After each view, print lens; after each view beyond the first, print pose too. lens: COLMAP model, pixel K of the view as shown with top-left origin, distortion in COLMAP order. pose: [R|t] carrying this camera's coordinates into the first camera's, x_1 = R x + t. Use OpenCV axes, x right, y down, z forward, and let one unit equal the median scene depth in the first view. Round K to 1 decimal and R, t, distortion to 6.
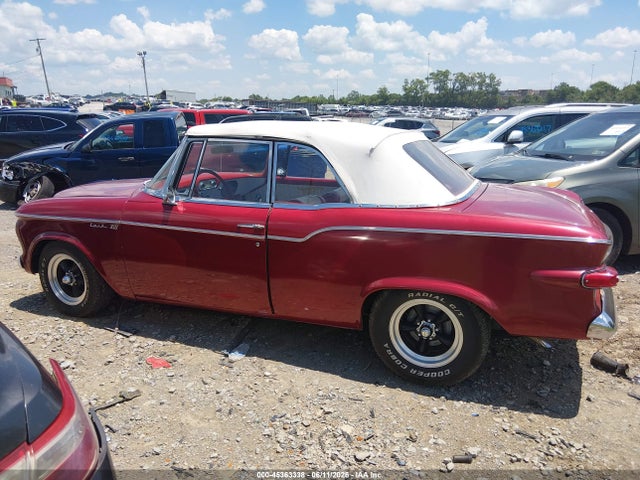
lens RADIAL K [[454.8, 0, 320.0], [0, 454.8, 240.0], [0, 0, 1]] dist [0.069688, -0.113170]
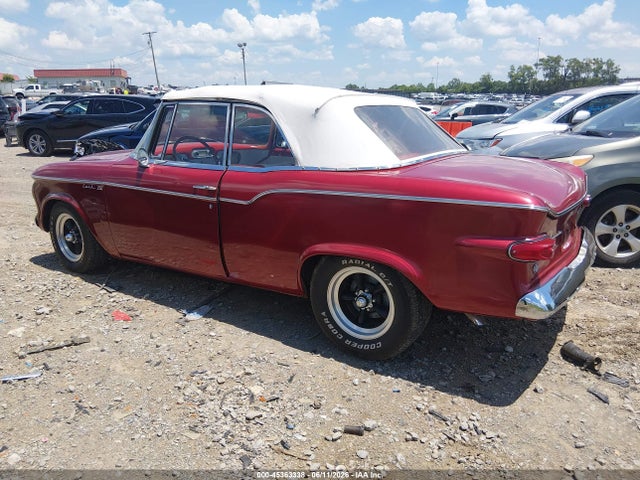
lens RADIAL K [[454.8, 0, 320.0], [0, 454.8, 240.0], [0, 0, 1]] dist [0.069688, -0.113170]
pose [[0.983799, 0.049257, -0.172378, 0.287274], [-0.045011, 0.998581, 0.028453, 0.046097], [0.173535, -0.020233, 0.984620, 0.049310]]
